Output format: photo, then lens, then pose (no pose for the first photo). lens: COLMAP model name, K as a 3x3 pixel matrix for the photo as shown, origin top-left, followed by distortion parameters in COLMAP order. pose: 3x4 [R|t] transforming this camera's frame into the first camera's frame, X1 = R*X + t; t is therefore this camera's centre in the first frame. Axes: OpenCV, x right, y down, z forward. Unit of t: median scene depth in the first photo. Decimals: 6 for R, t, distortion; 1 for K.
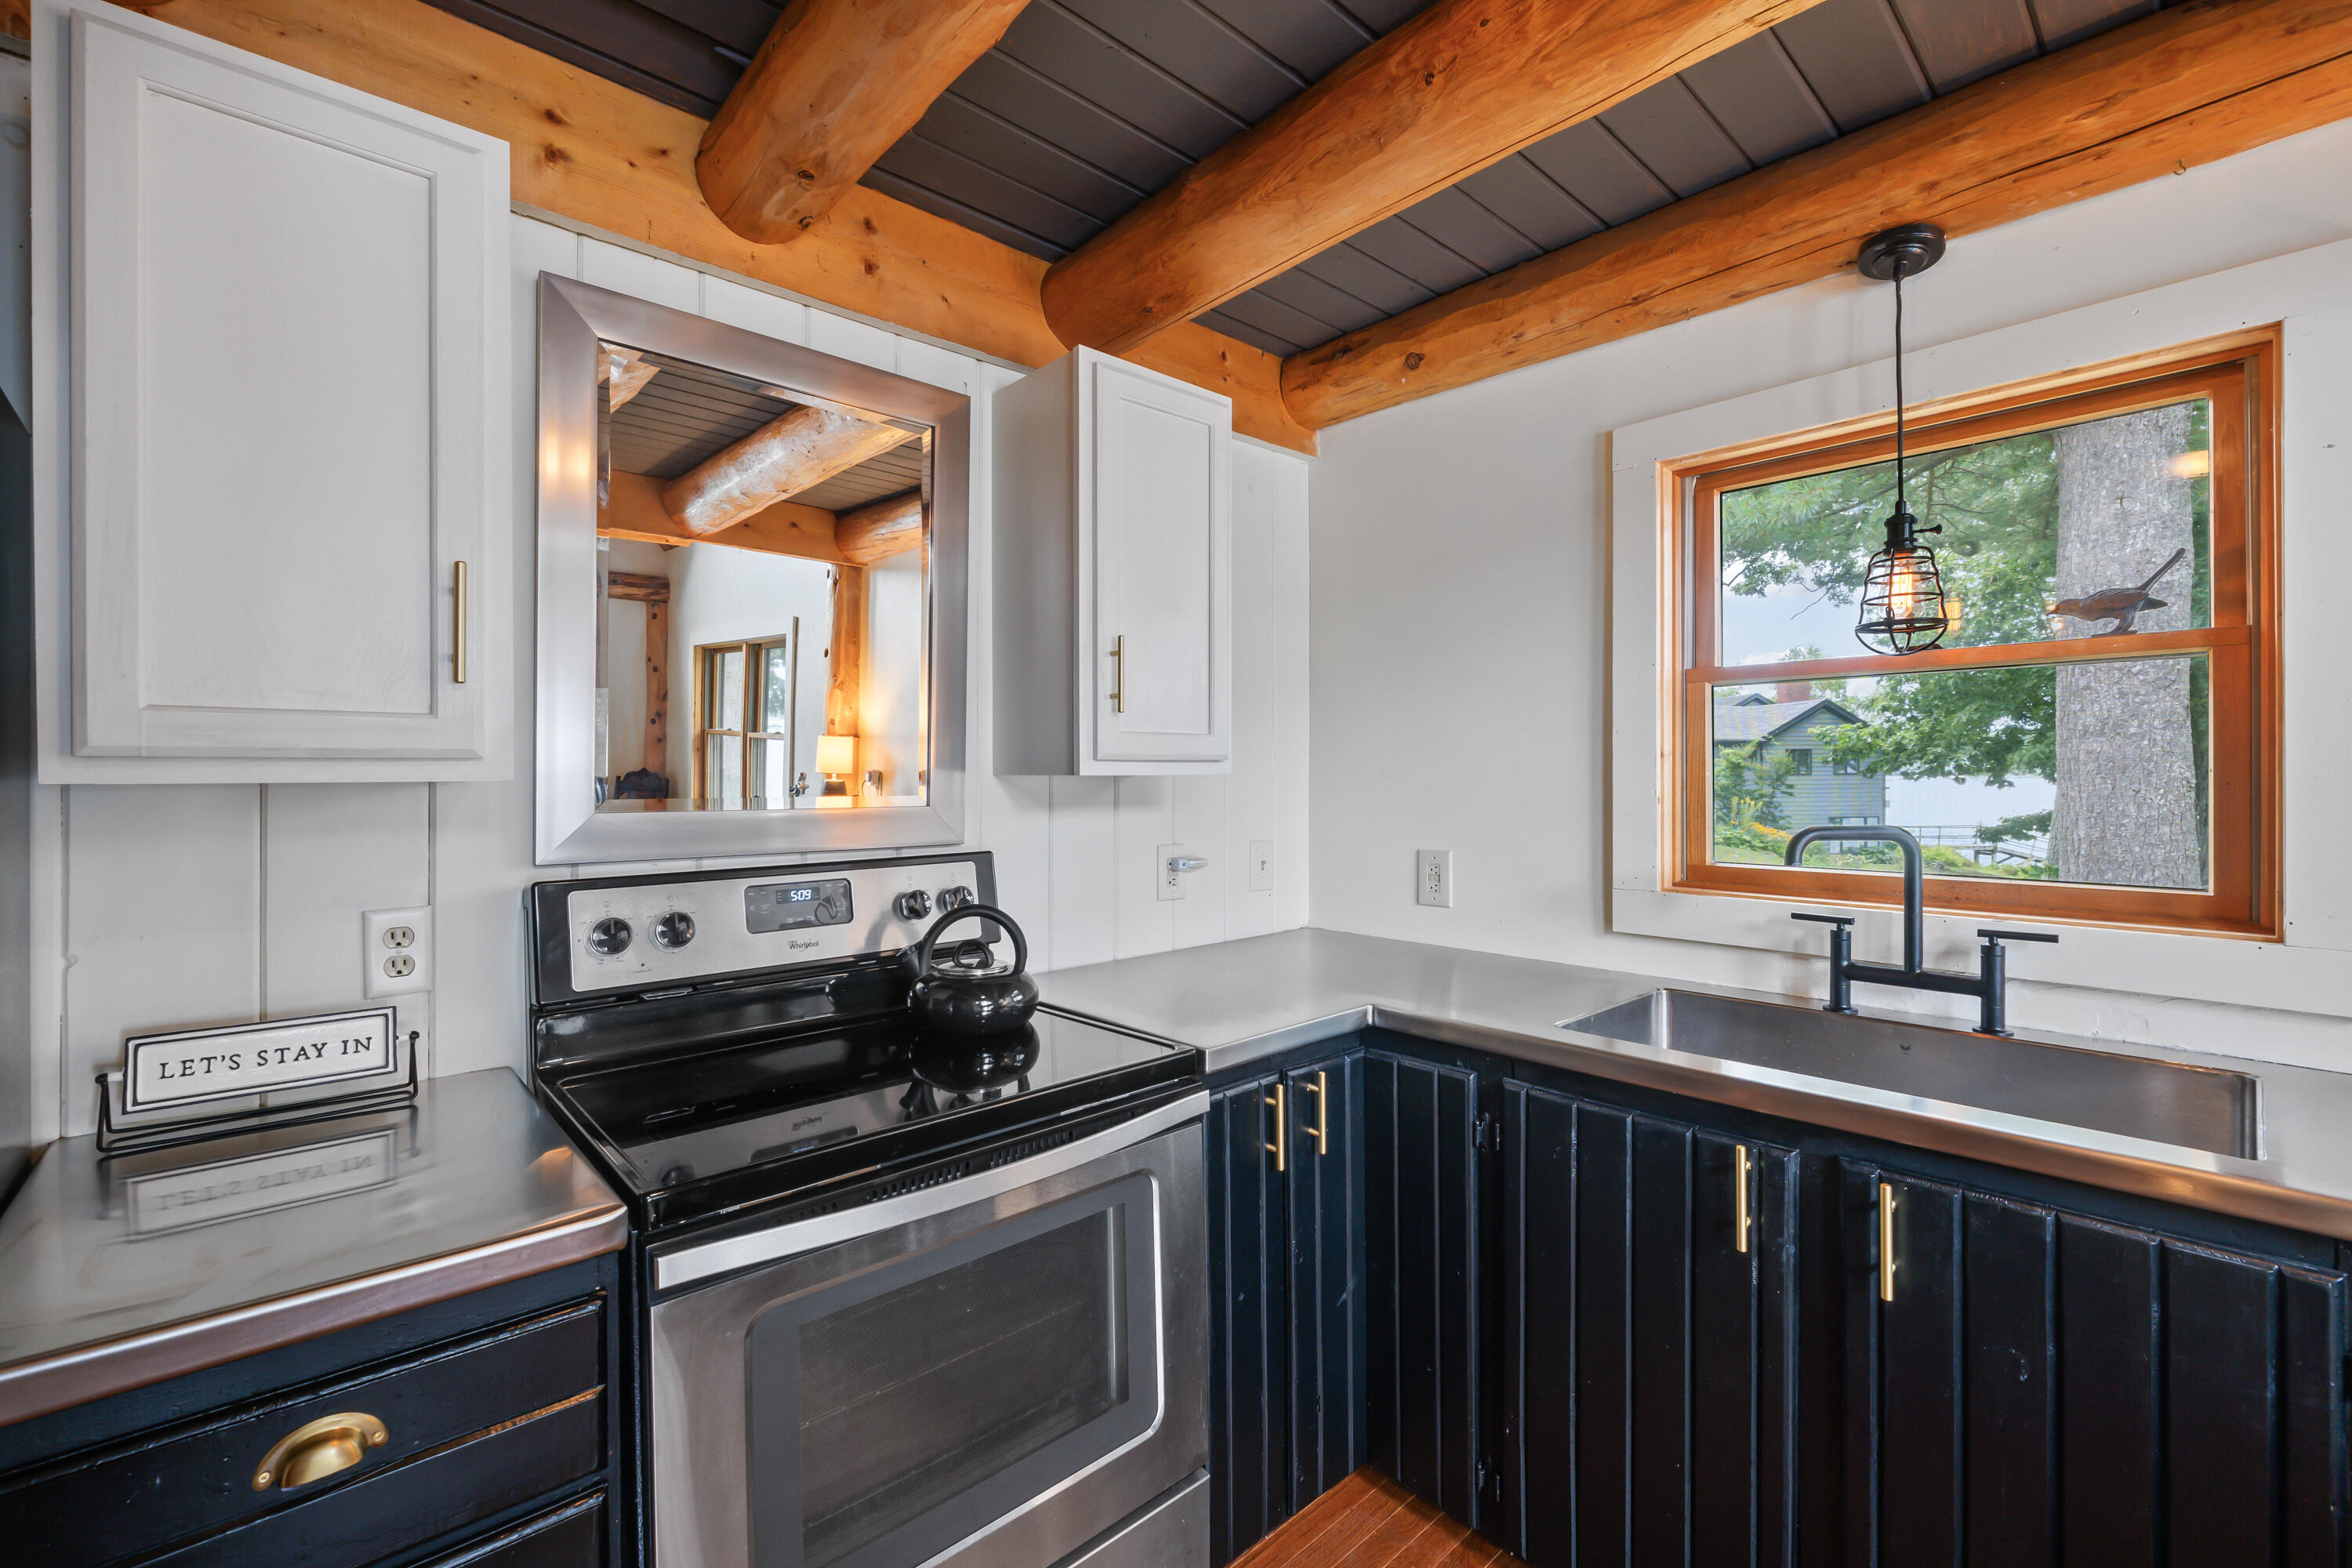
lens RADIAL K [[978.9, 0, 1167.5], [0, 978.9, 777.5], [0, 0, 1]] dist [-0.010142, 0.000919]
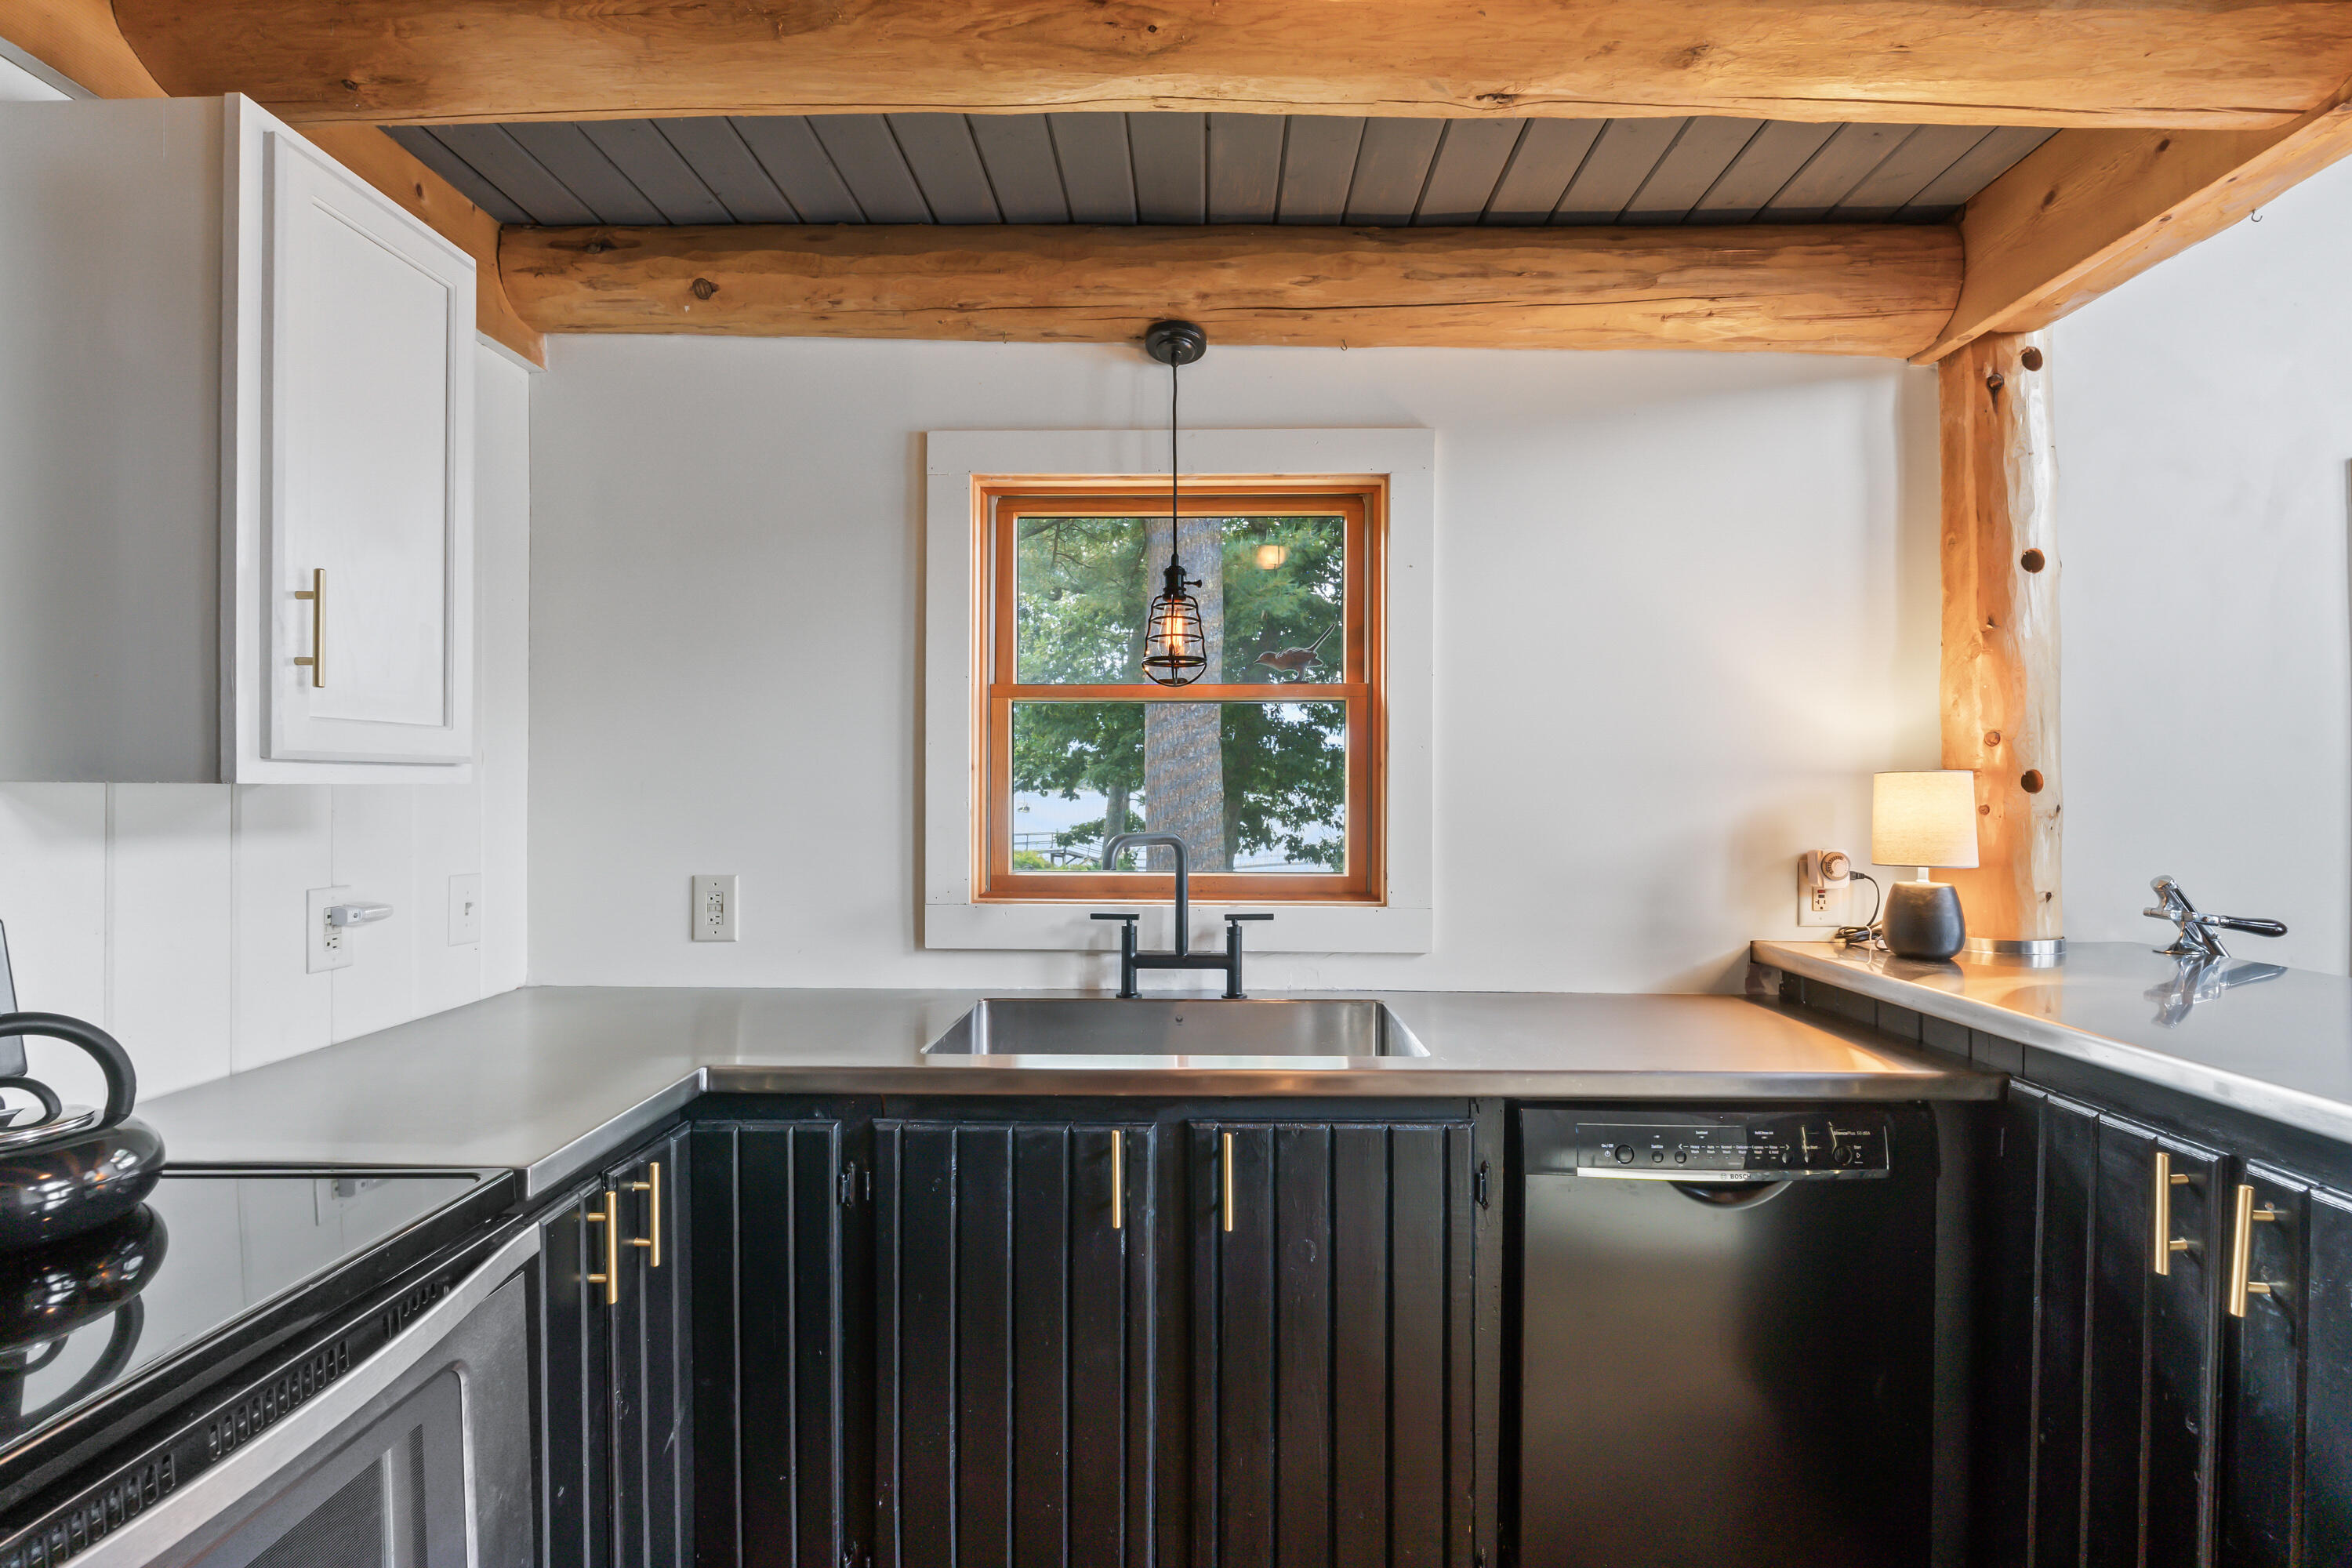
lens RADIAL K [[1076.9, 0, 1174.3], [0, 1076.9, 792.2], [0, 0, 1]] dist [-0.010481, 0.001577]
pose [[0.687326, 0.001361, 0.726348, -0.179029], [-0.002835, 0.999996, 0.000808, 0.001018], [-0.726344, -0.002615, 0.687327, 0.102198]]
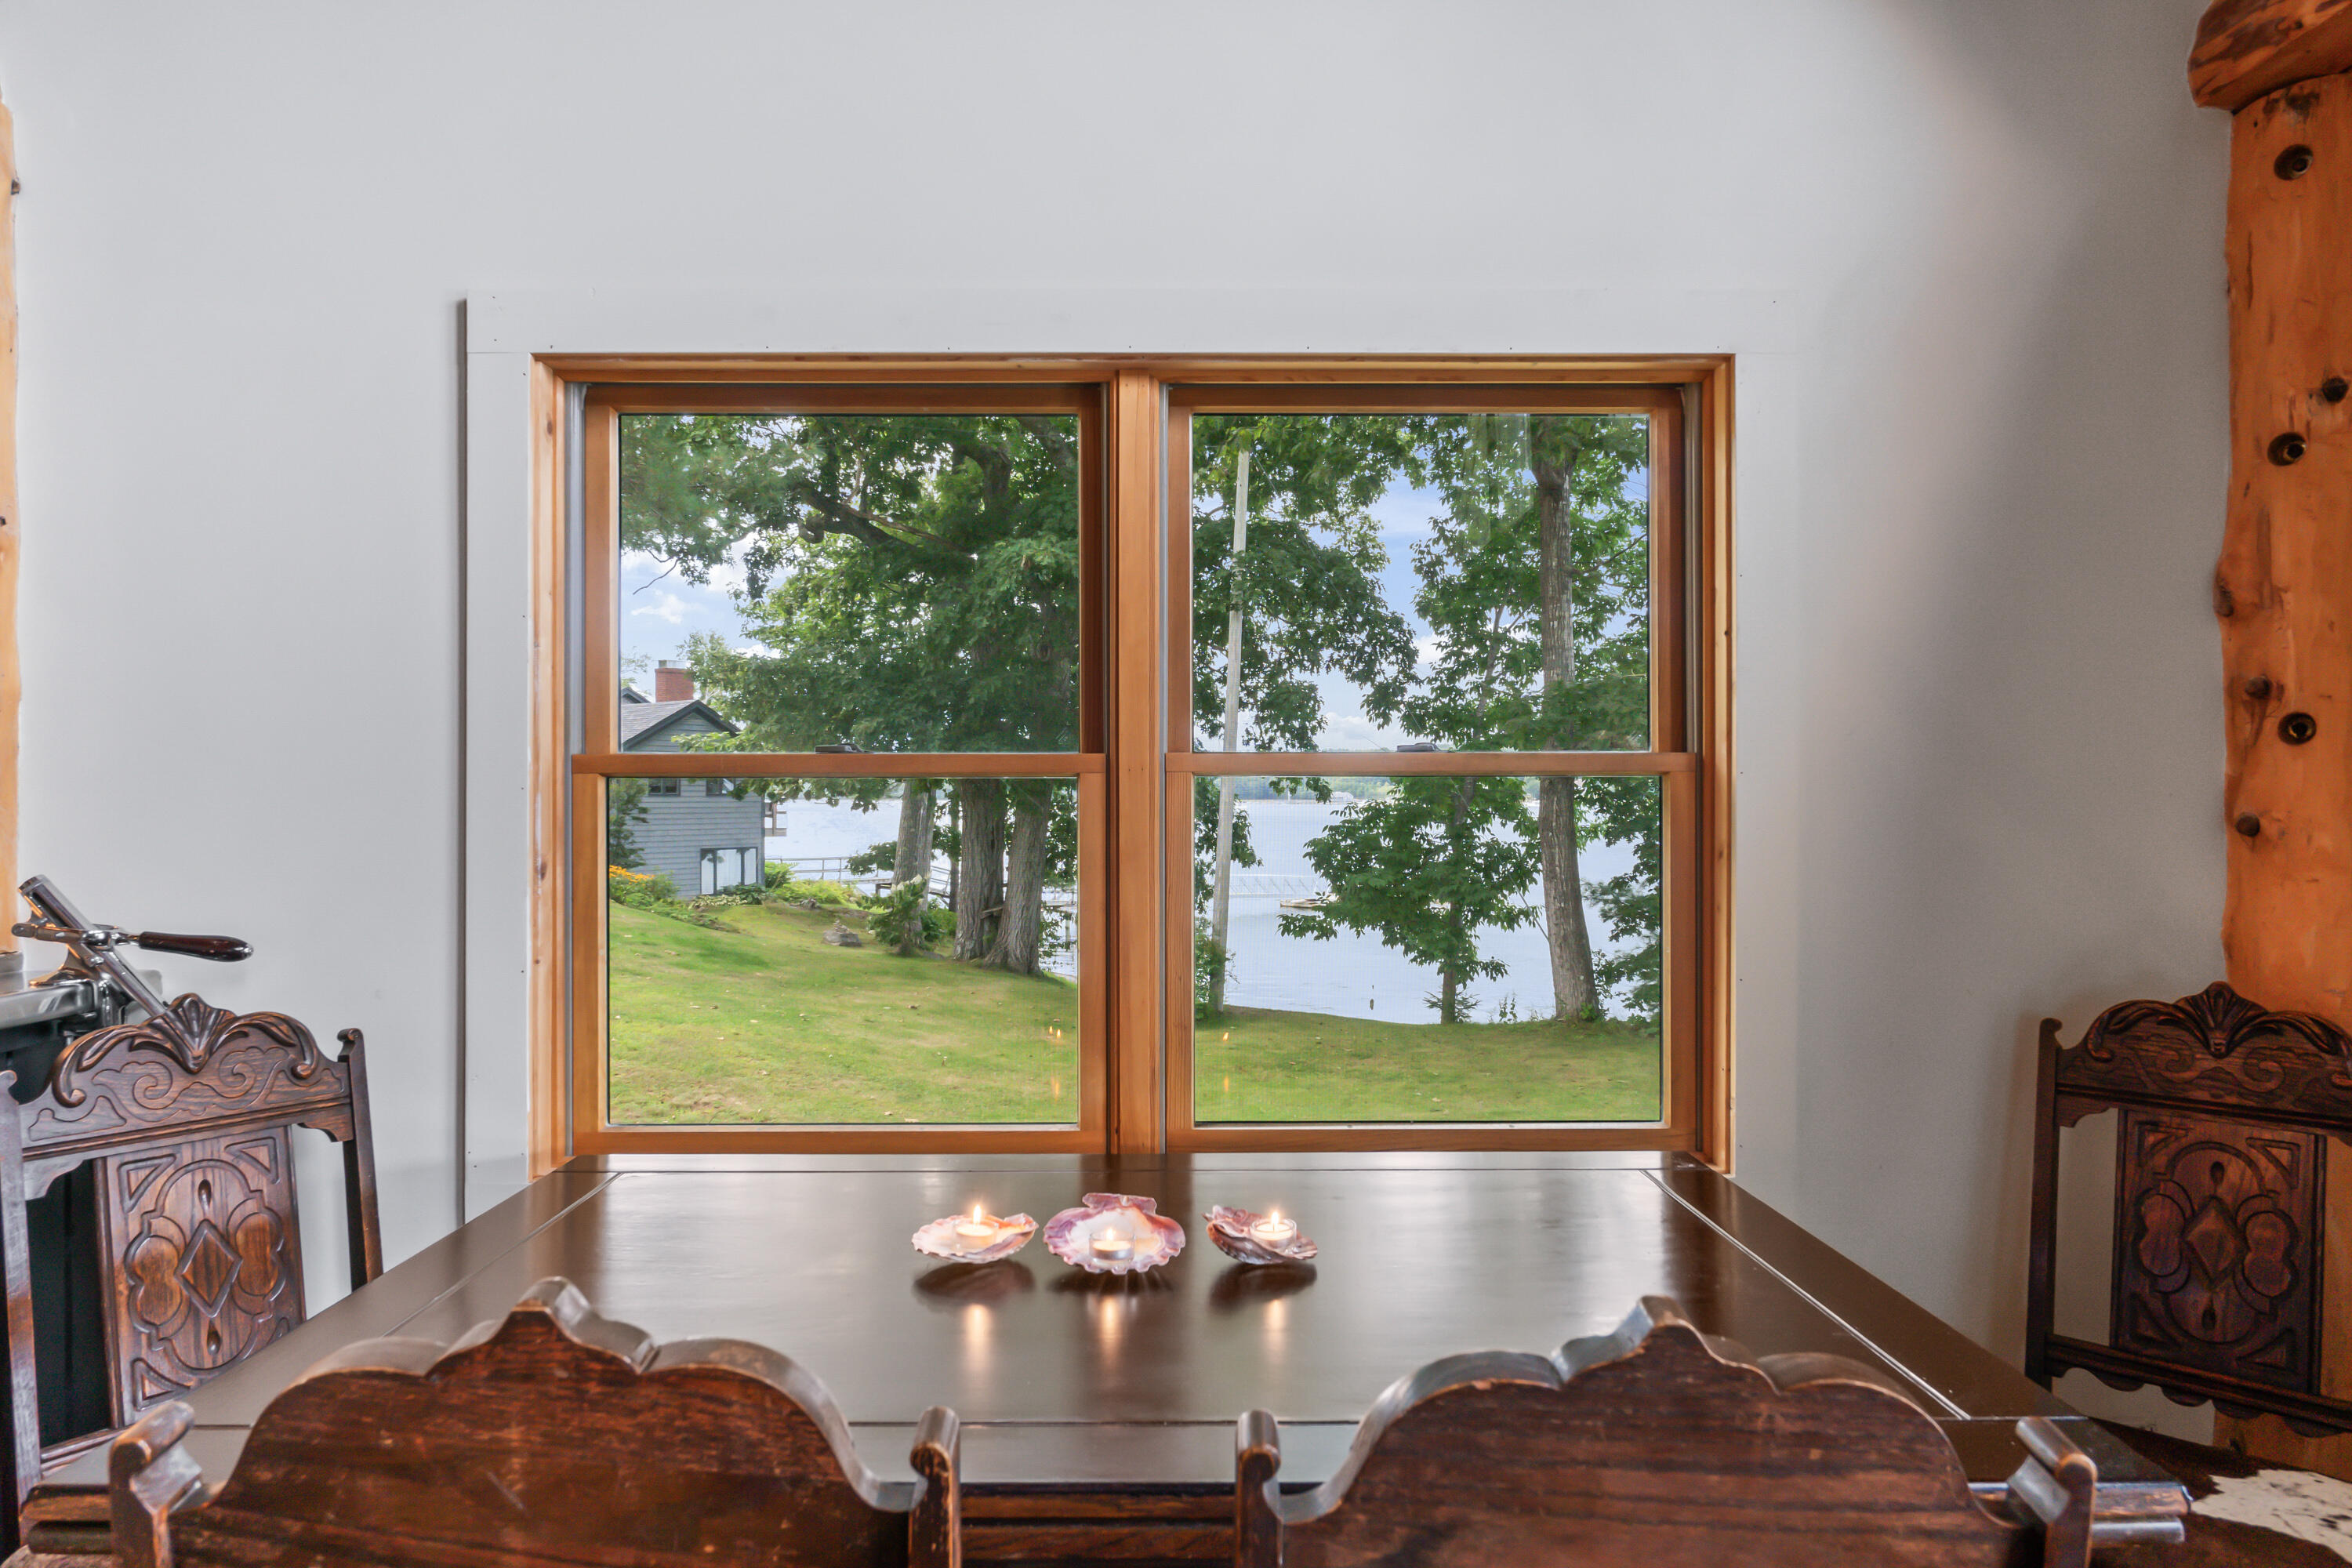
lens RADIAL K [[1432.7, 0, 1161.0], [0, 1432.7, 799.6], [0, 0, 1]] dist [-0.002689, -0.001134]
pose [[0.662680, 0.003546, 0.748894, 1.152892], [-0.003308, 0.999993, -0.001808, 0.028340], [-0.748895, -0.001279, 0.662687, -1.266387]]
